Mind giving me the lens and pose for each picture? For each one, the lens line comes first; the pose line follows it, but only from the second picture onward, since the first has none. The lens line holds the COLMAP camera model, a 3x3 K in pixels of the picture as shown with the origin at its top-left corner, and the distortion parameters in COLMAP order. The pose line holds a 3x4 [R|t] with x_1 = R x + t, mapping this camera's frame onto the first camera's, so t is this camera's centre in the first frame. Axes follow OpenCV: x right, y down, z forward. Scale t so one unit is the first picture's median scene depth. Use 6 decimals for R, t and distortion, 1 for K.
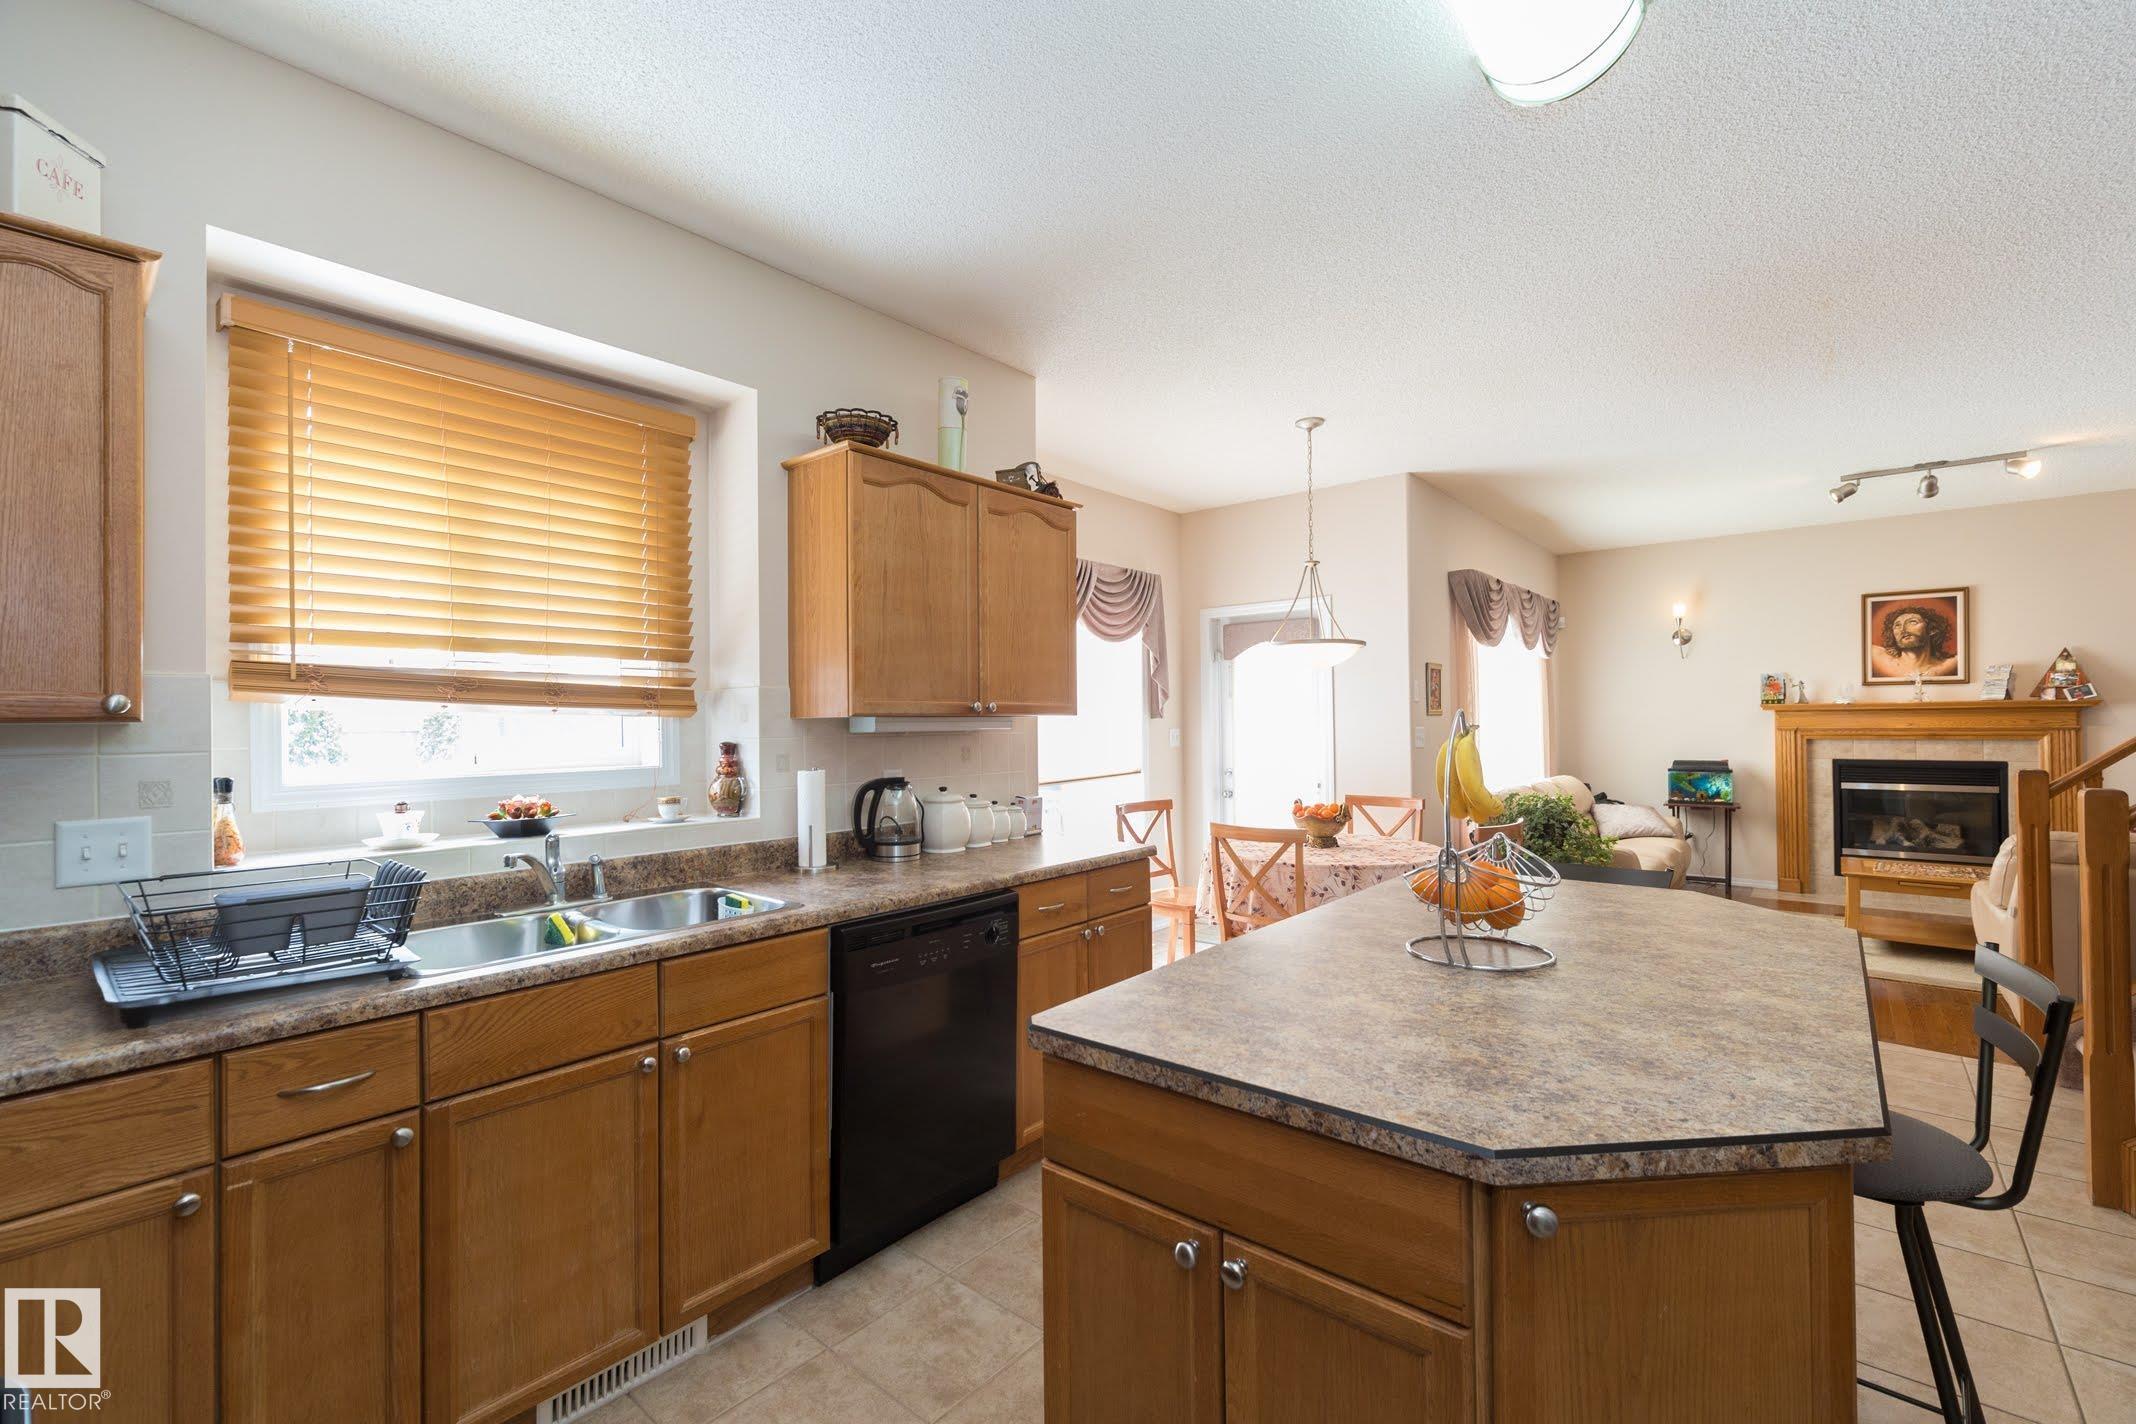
lens RADIAL K [[902.1, 0, 1076.6], [0, 902.1, 713.0], [0, 0, 1]] dist [-0.000400, -0.000401]
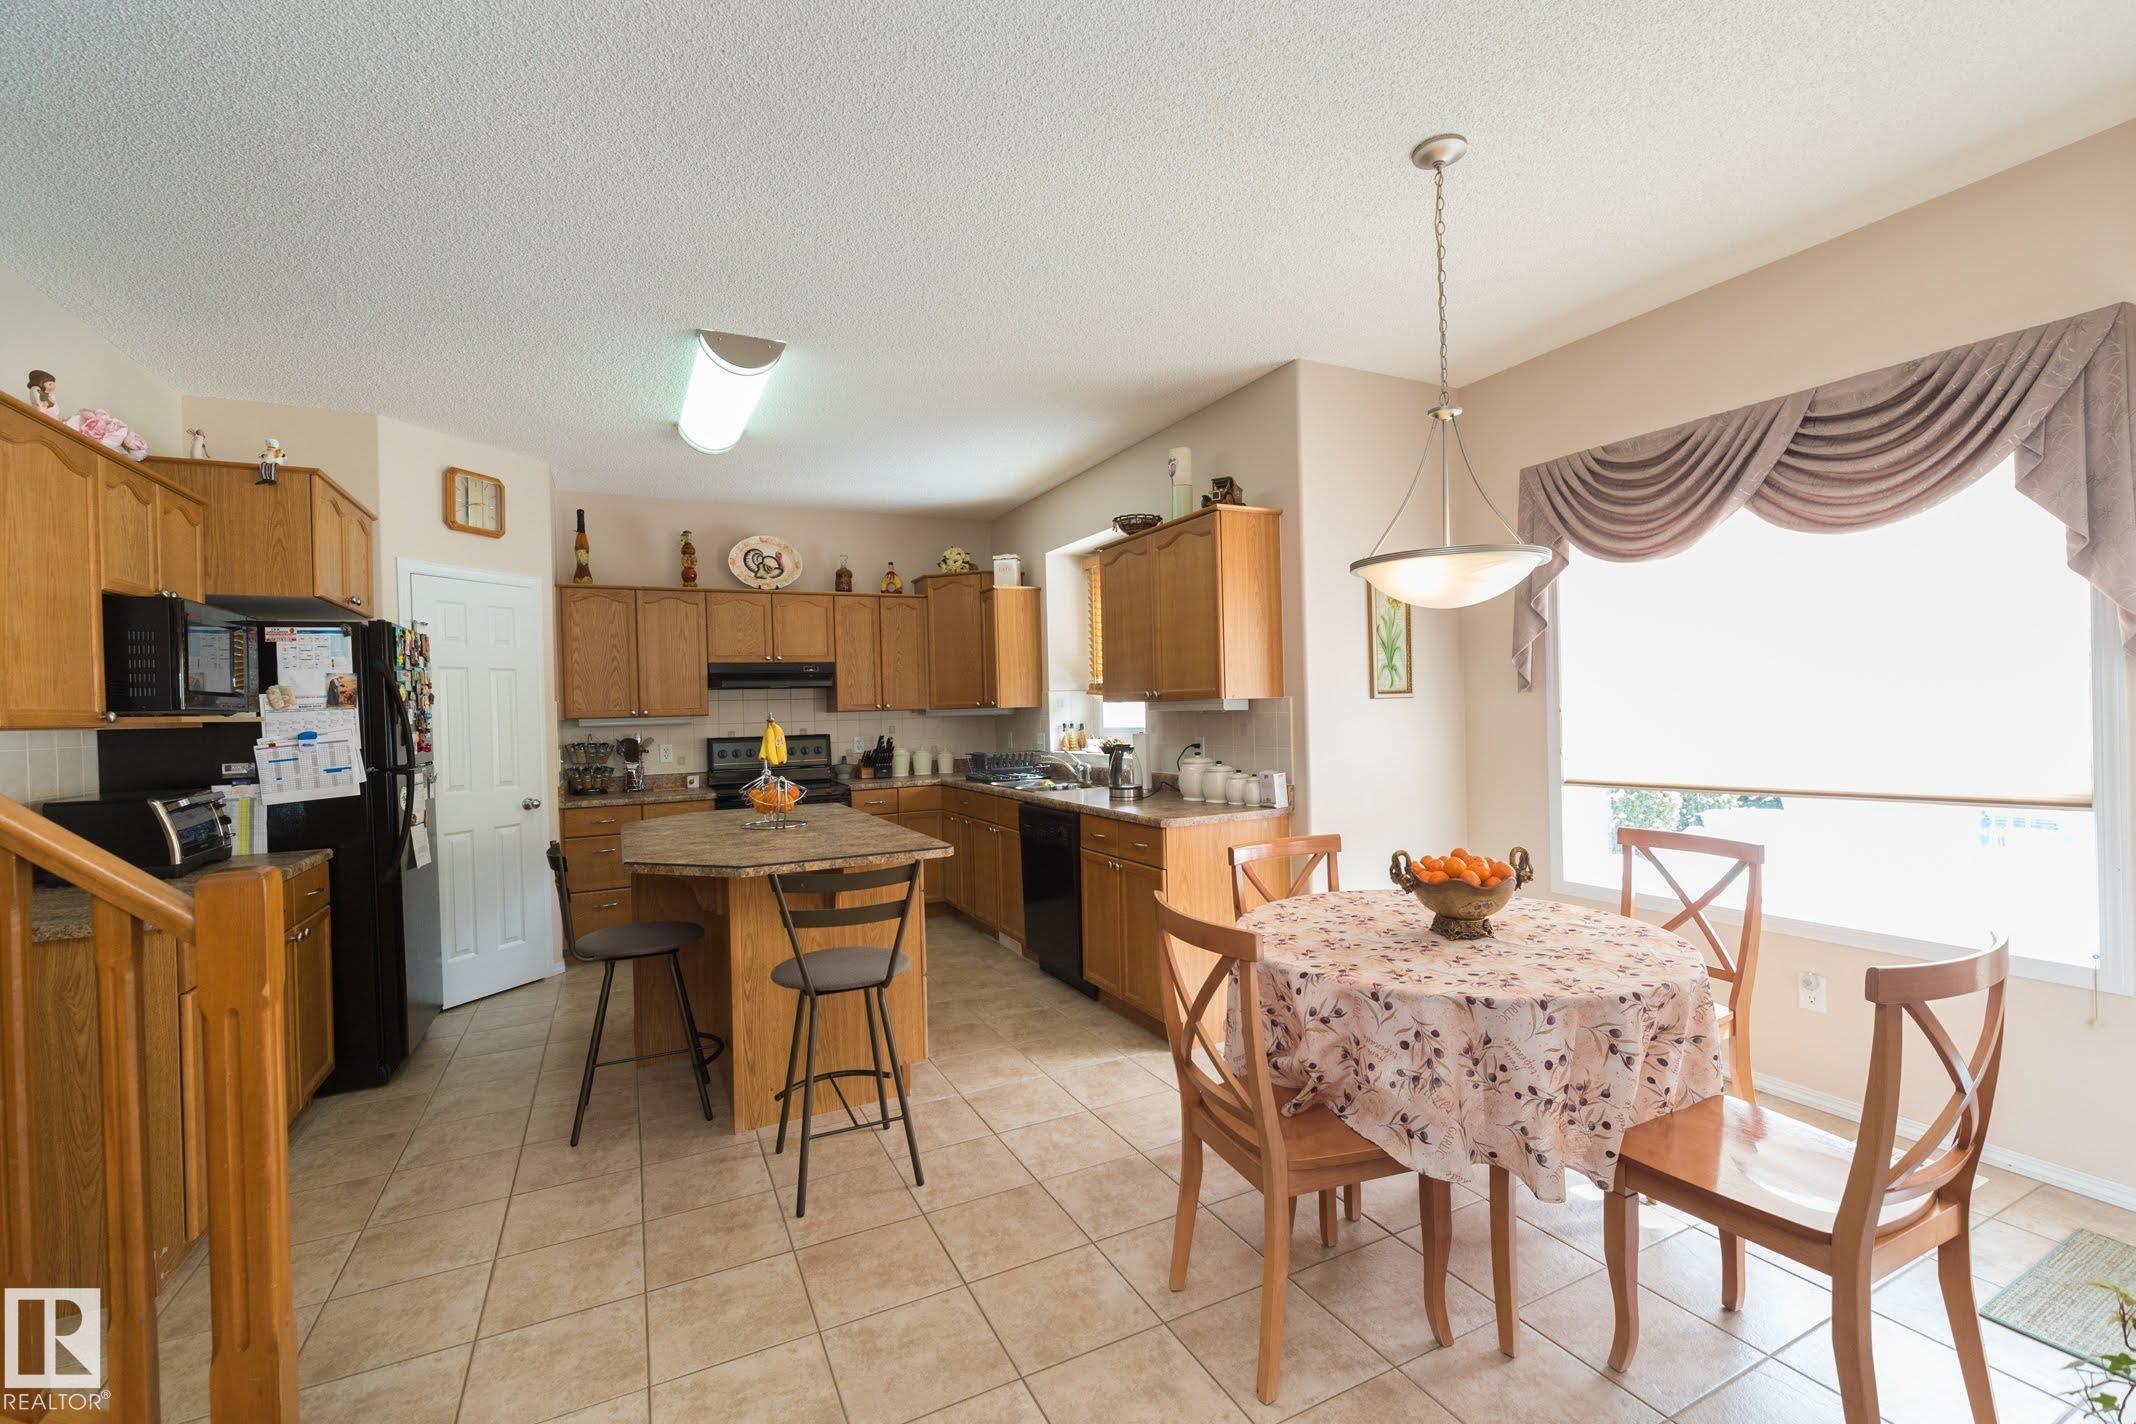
lens RADIAL K [[902.1, 0, 1076.6], [0, 902.1, 713.0], [0, 0, 1]] dist [-0.000400, -0.000401]
pose [[-0.390073, 0.026172, -0.920412, 0.565210], [0.039962, 0.999135, 0.011474, 0.000474], [0.919917, -0.032306, -0.390781, 0.663950]]
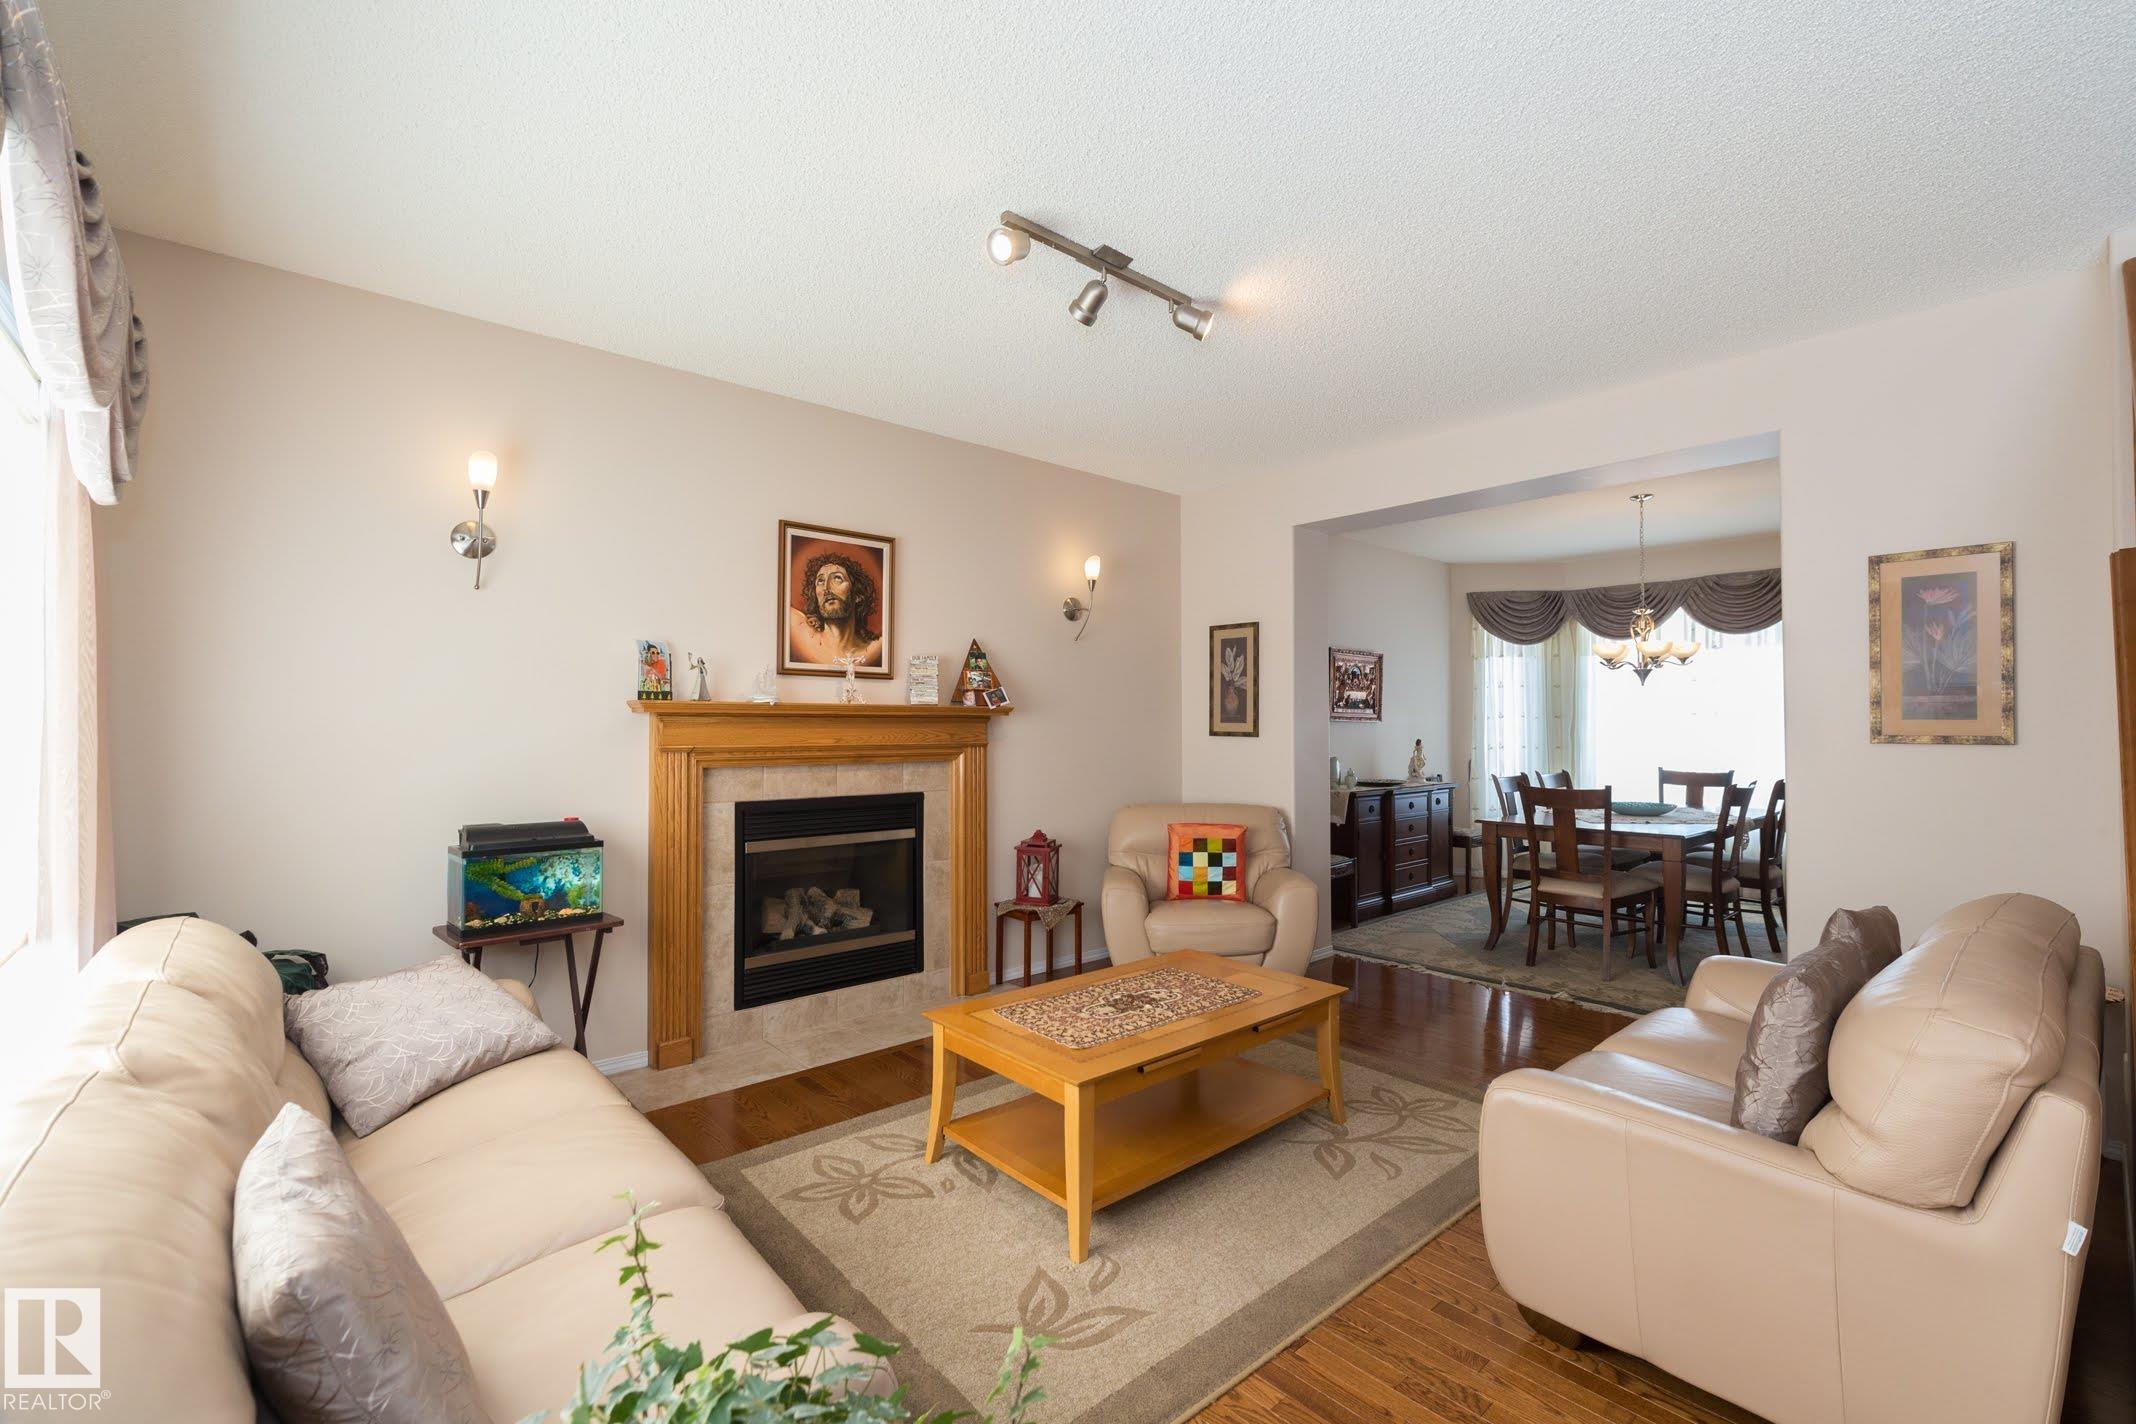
lens RADIAL K [[902.1, 0, 1076.6], [0, 902.1, 713.0], [0, 0, 1]] dist [-0.000400, -0.000401]
pose [[0.146526, 0.027757, 0.988817, 0.330703], [-0.009500, 0.999600, -0.026652, 0.008986], [-0.989161, -0.005489, 0.146732, 0.746154]]
